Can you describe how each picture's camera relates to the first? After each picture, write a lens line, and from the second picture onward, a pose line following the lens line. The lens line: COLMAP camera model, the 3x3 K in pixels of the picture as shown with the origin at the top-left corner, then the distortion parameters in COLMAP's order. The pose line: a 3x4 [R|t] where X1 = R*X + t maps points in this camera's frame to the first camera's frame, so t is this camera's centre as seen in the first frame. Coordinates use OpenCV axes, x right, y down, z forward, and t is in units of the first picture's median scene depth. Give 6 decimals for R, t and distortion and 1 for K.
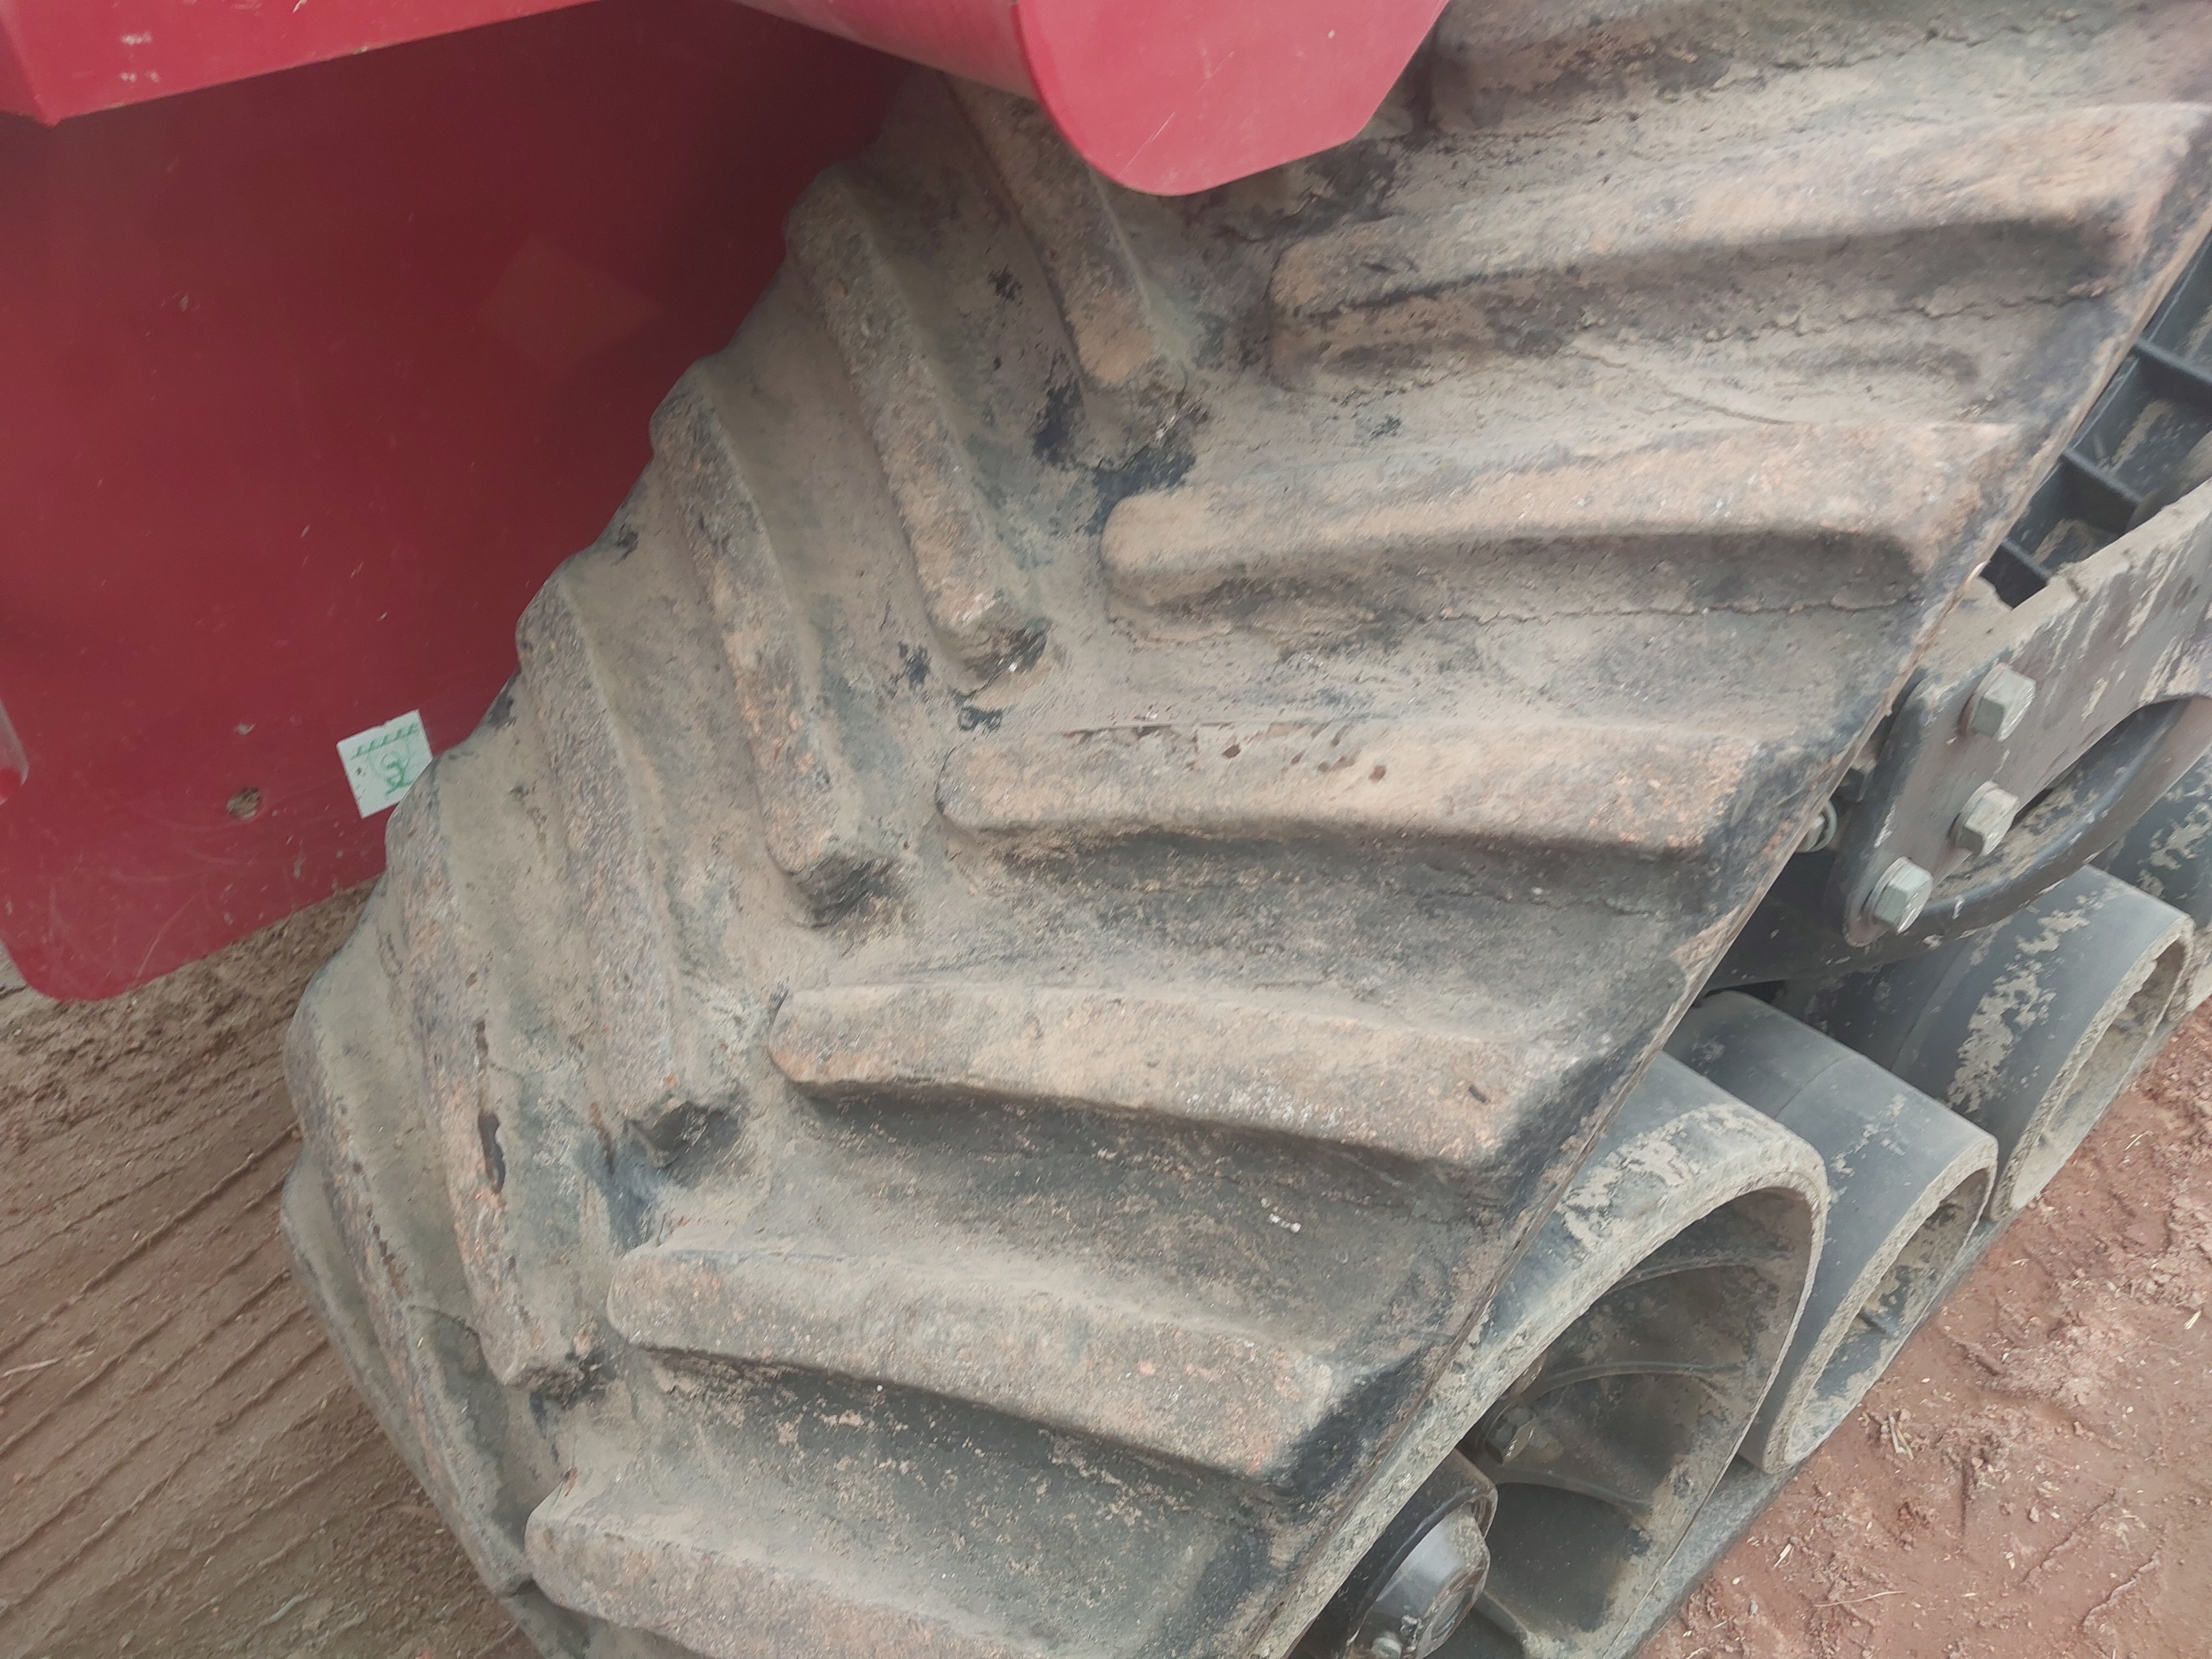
lens RADIAL K [[1760.4, 0, 1184.8], [0, 1760.4, 843.6], [0, 0, 1]] dist [0.003683, -0.001606]
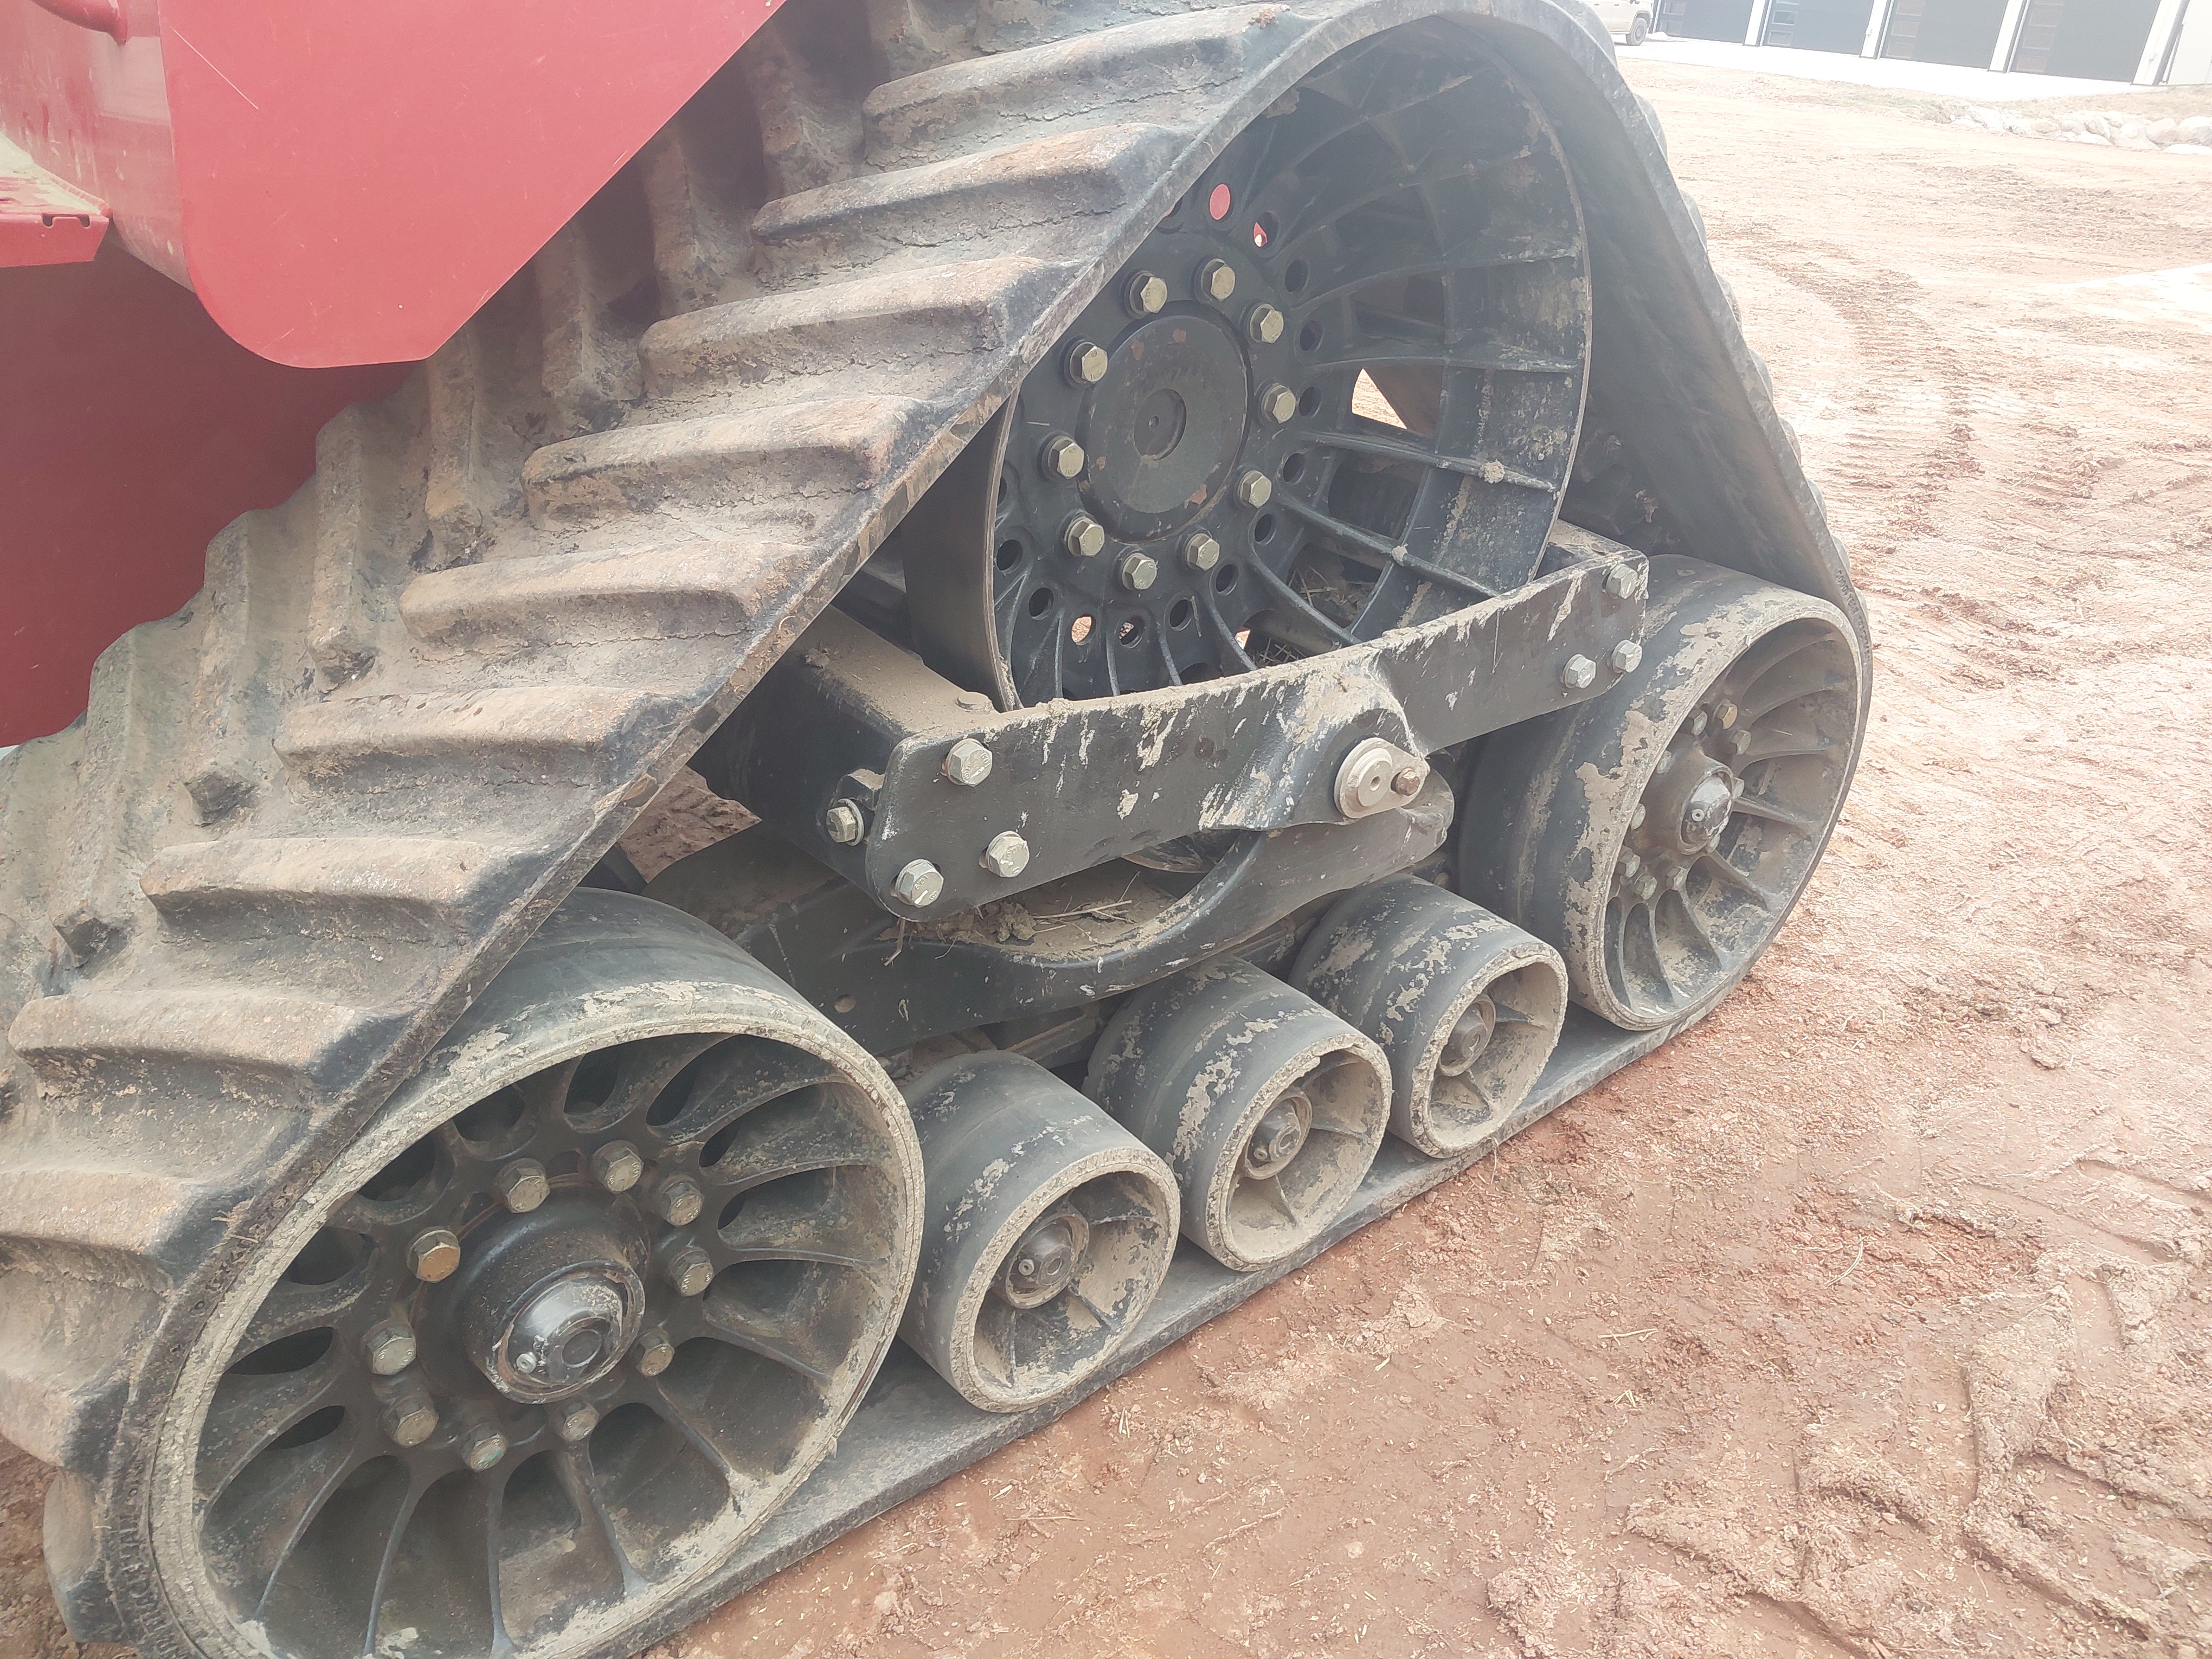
lens RADIAL K [[1692.2, 0, 1106.0], [0, 1692.2, 829.5], [0, 0, 1]] dist [0.045268, -0.093849]
pose [[0.995425, 0.092821, 0.022635, 0.635419], [-0.086343, 0.975406, -0.202802, 0.327896], [-0.040903, 0.199920, 0.978958, -0.600856]]
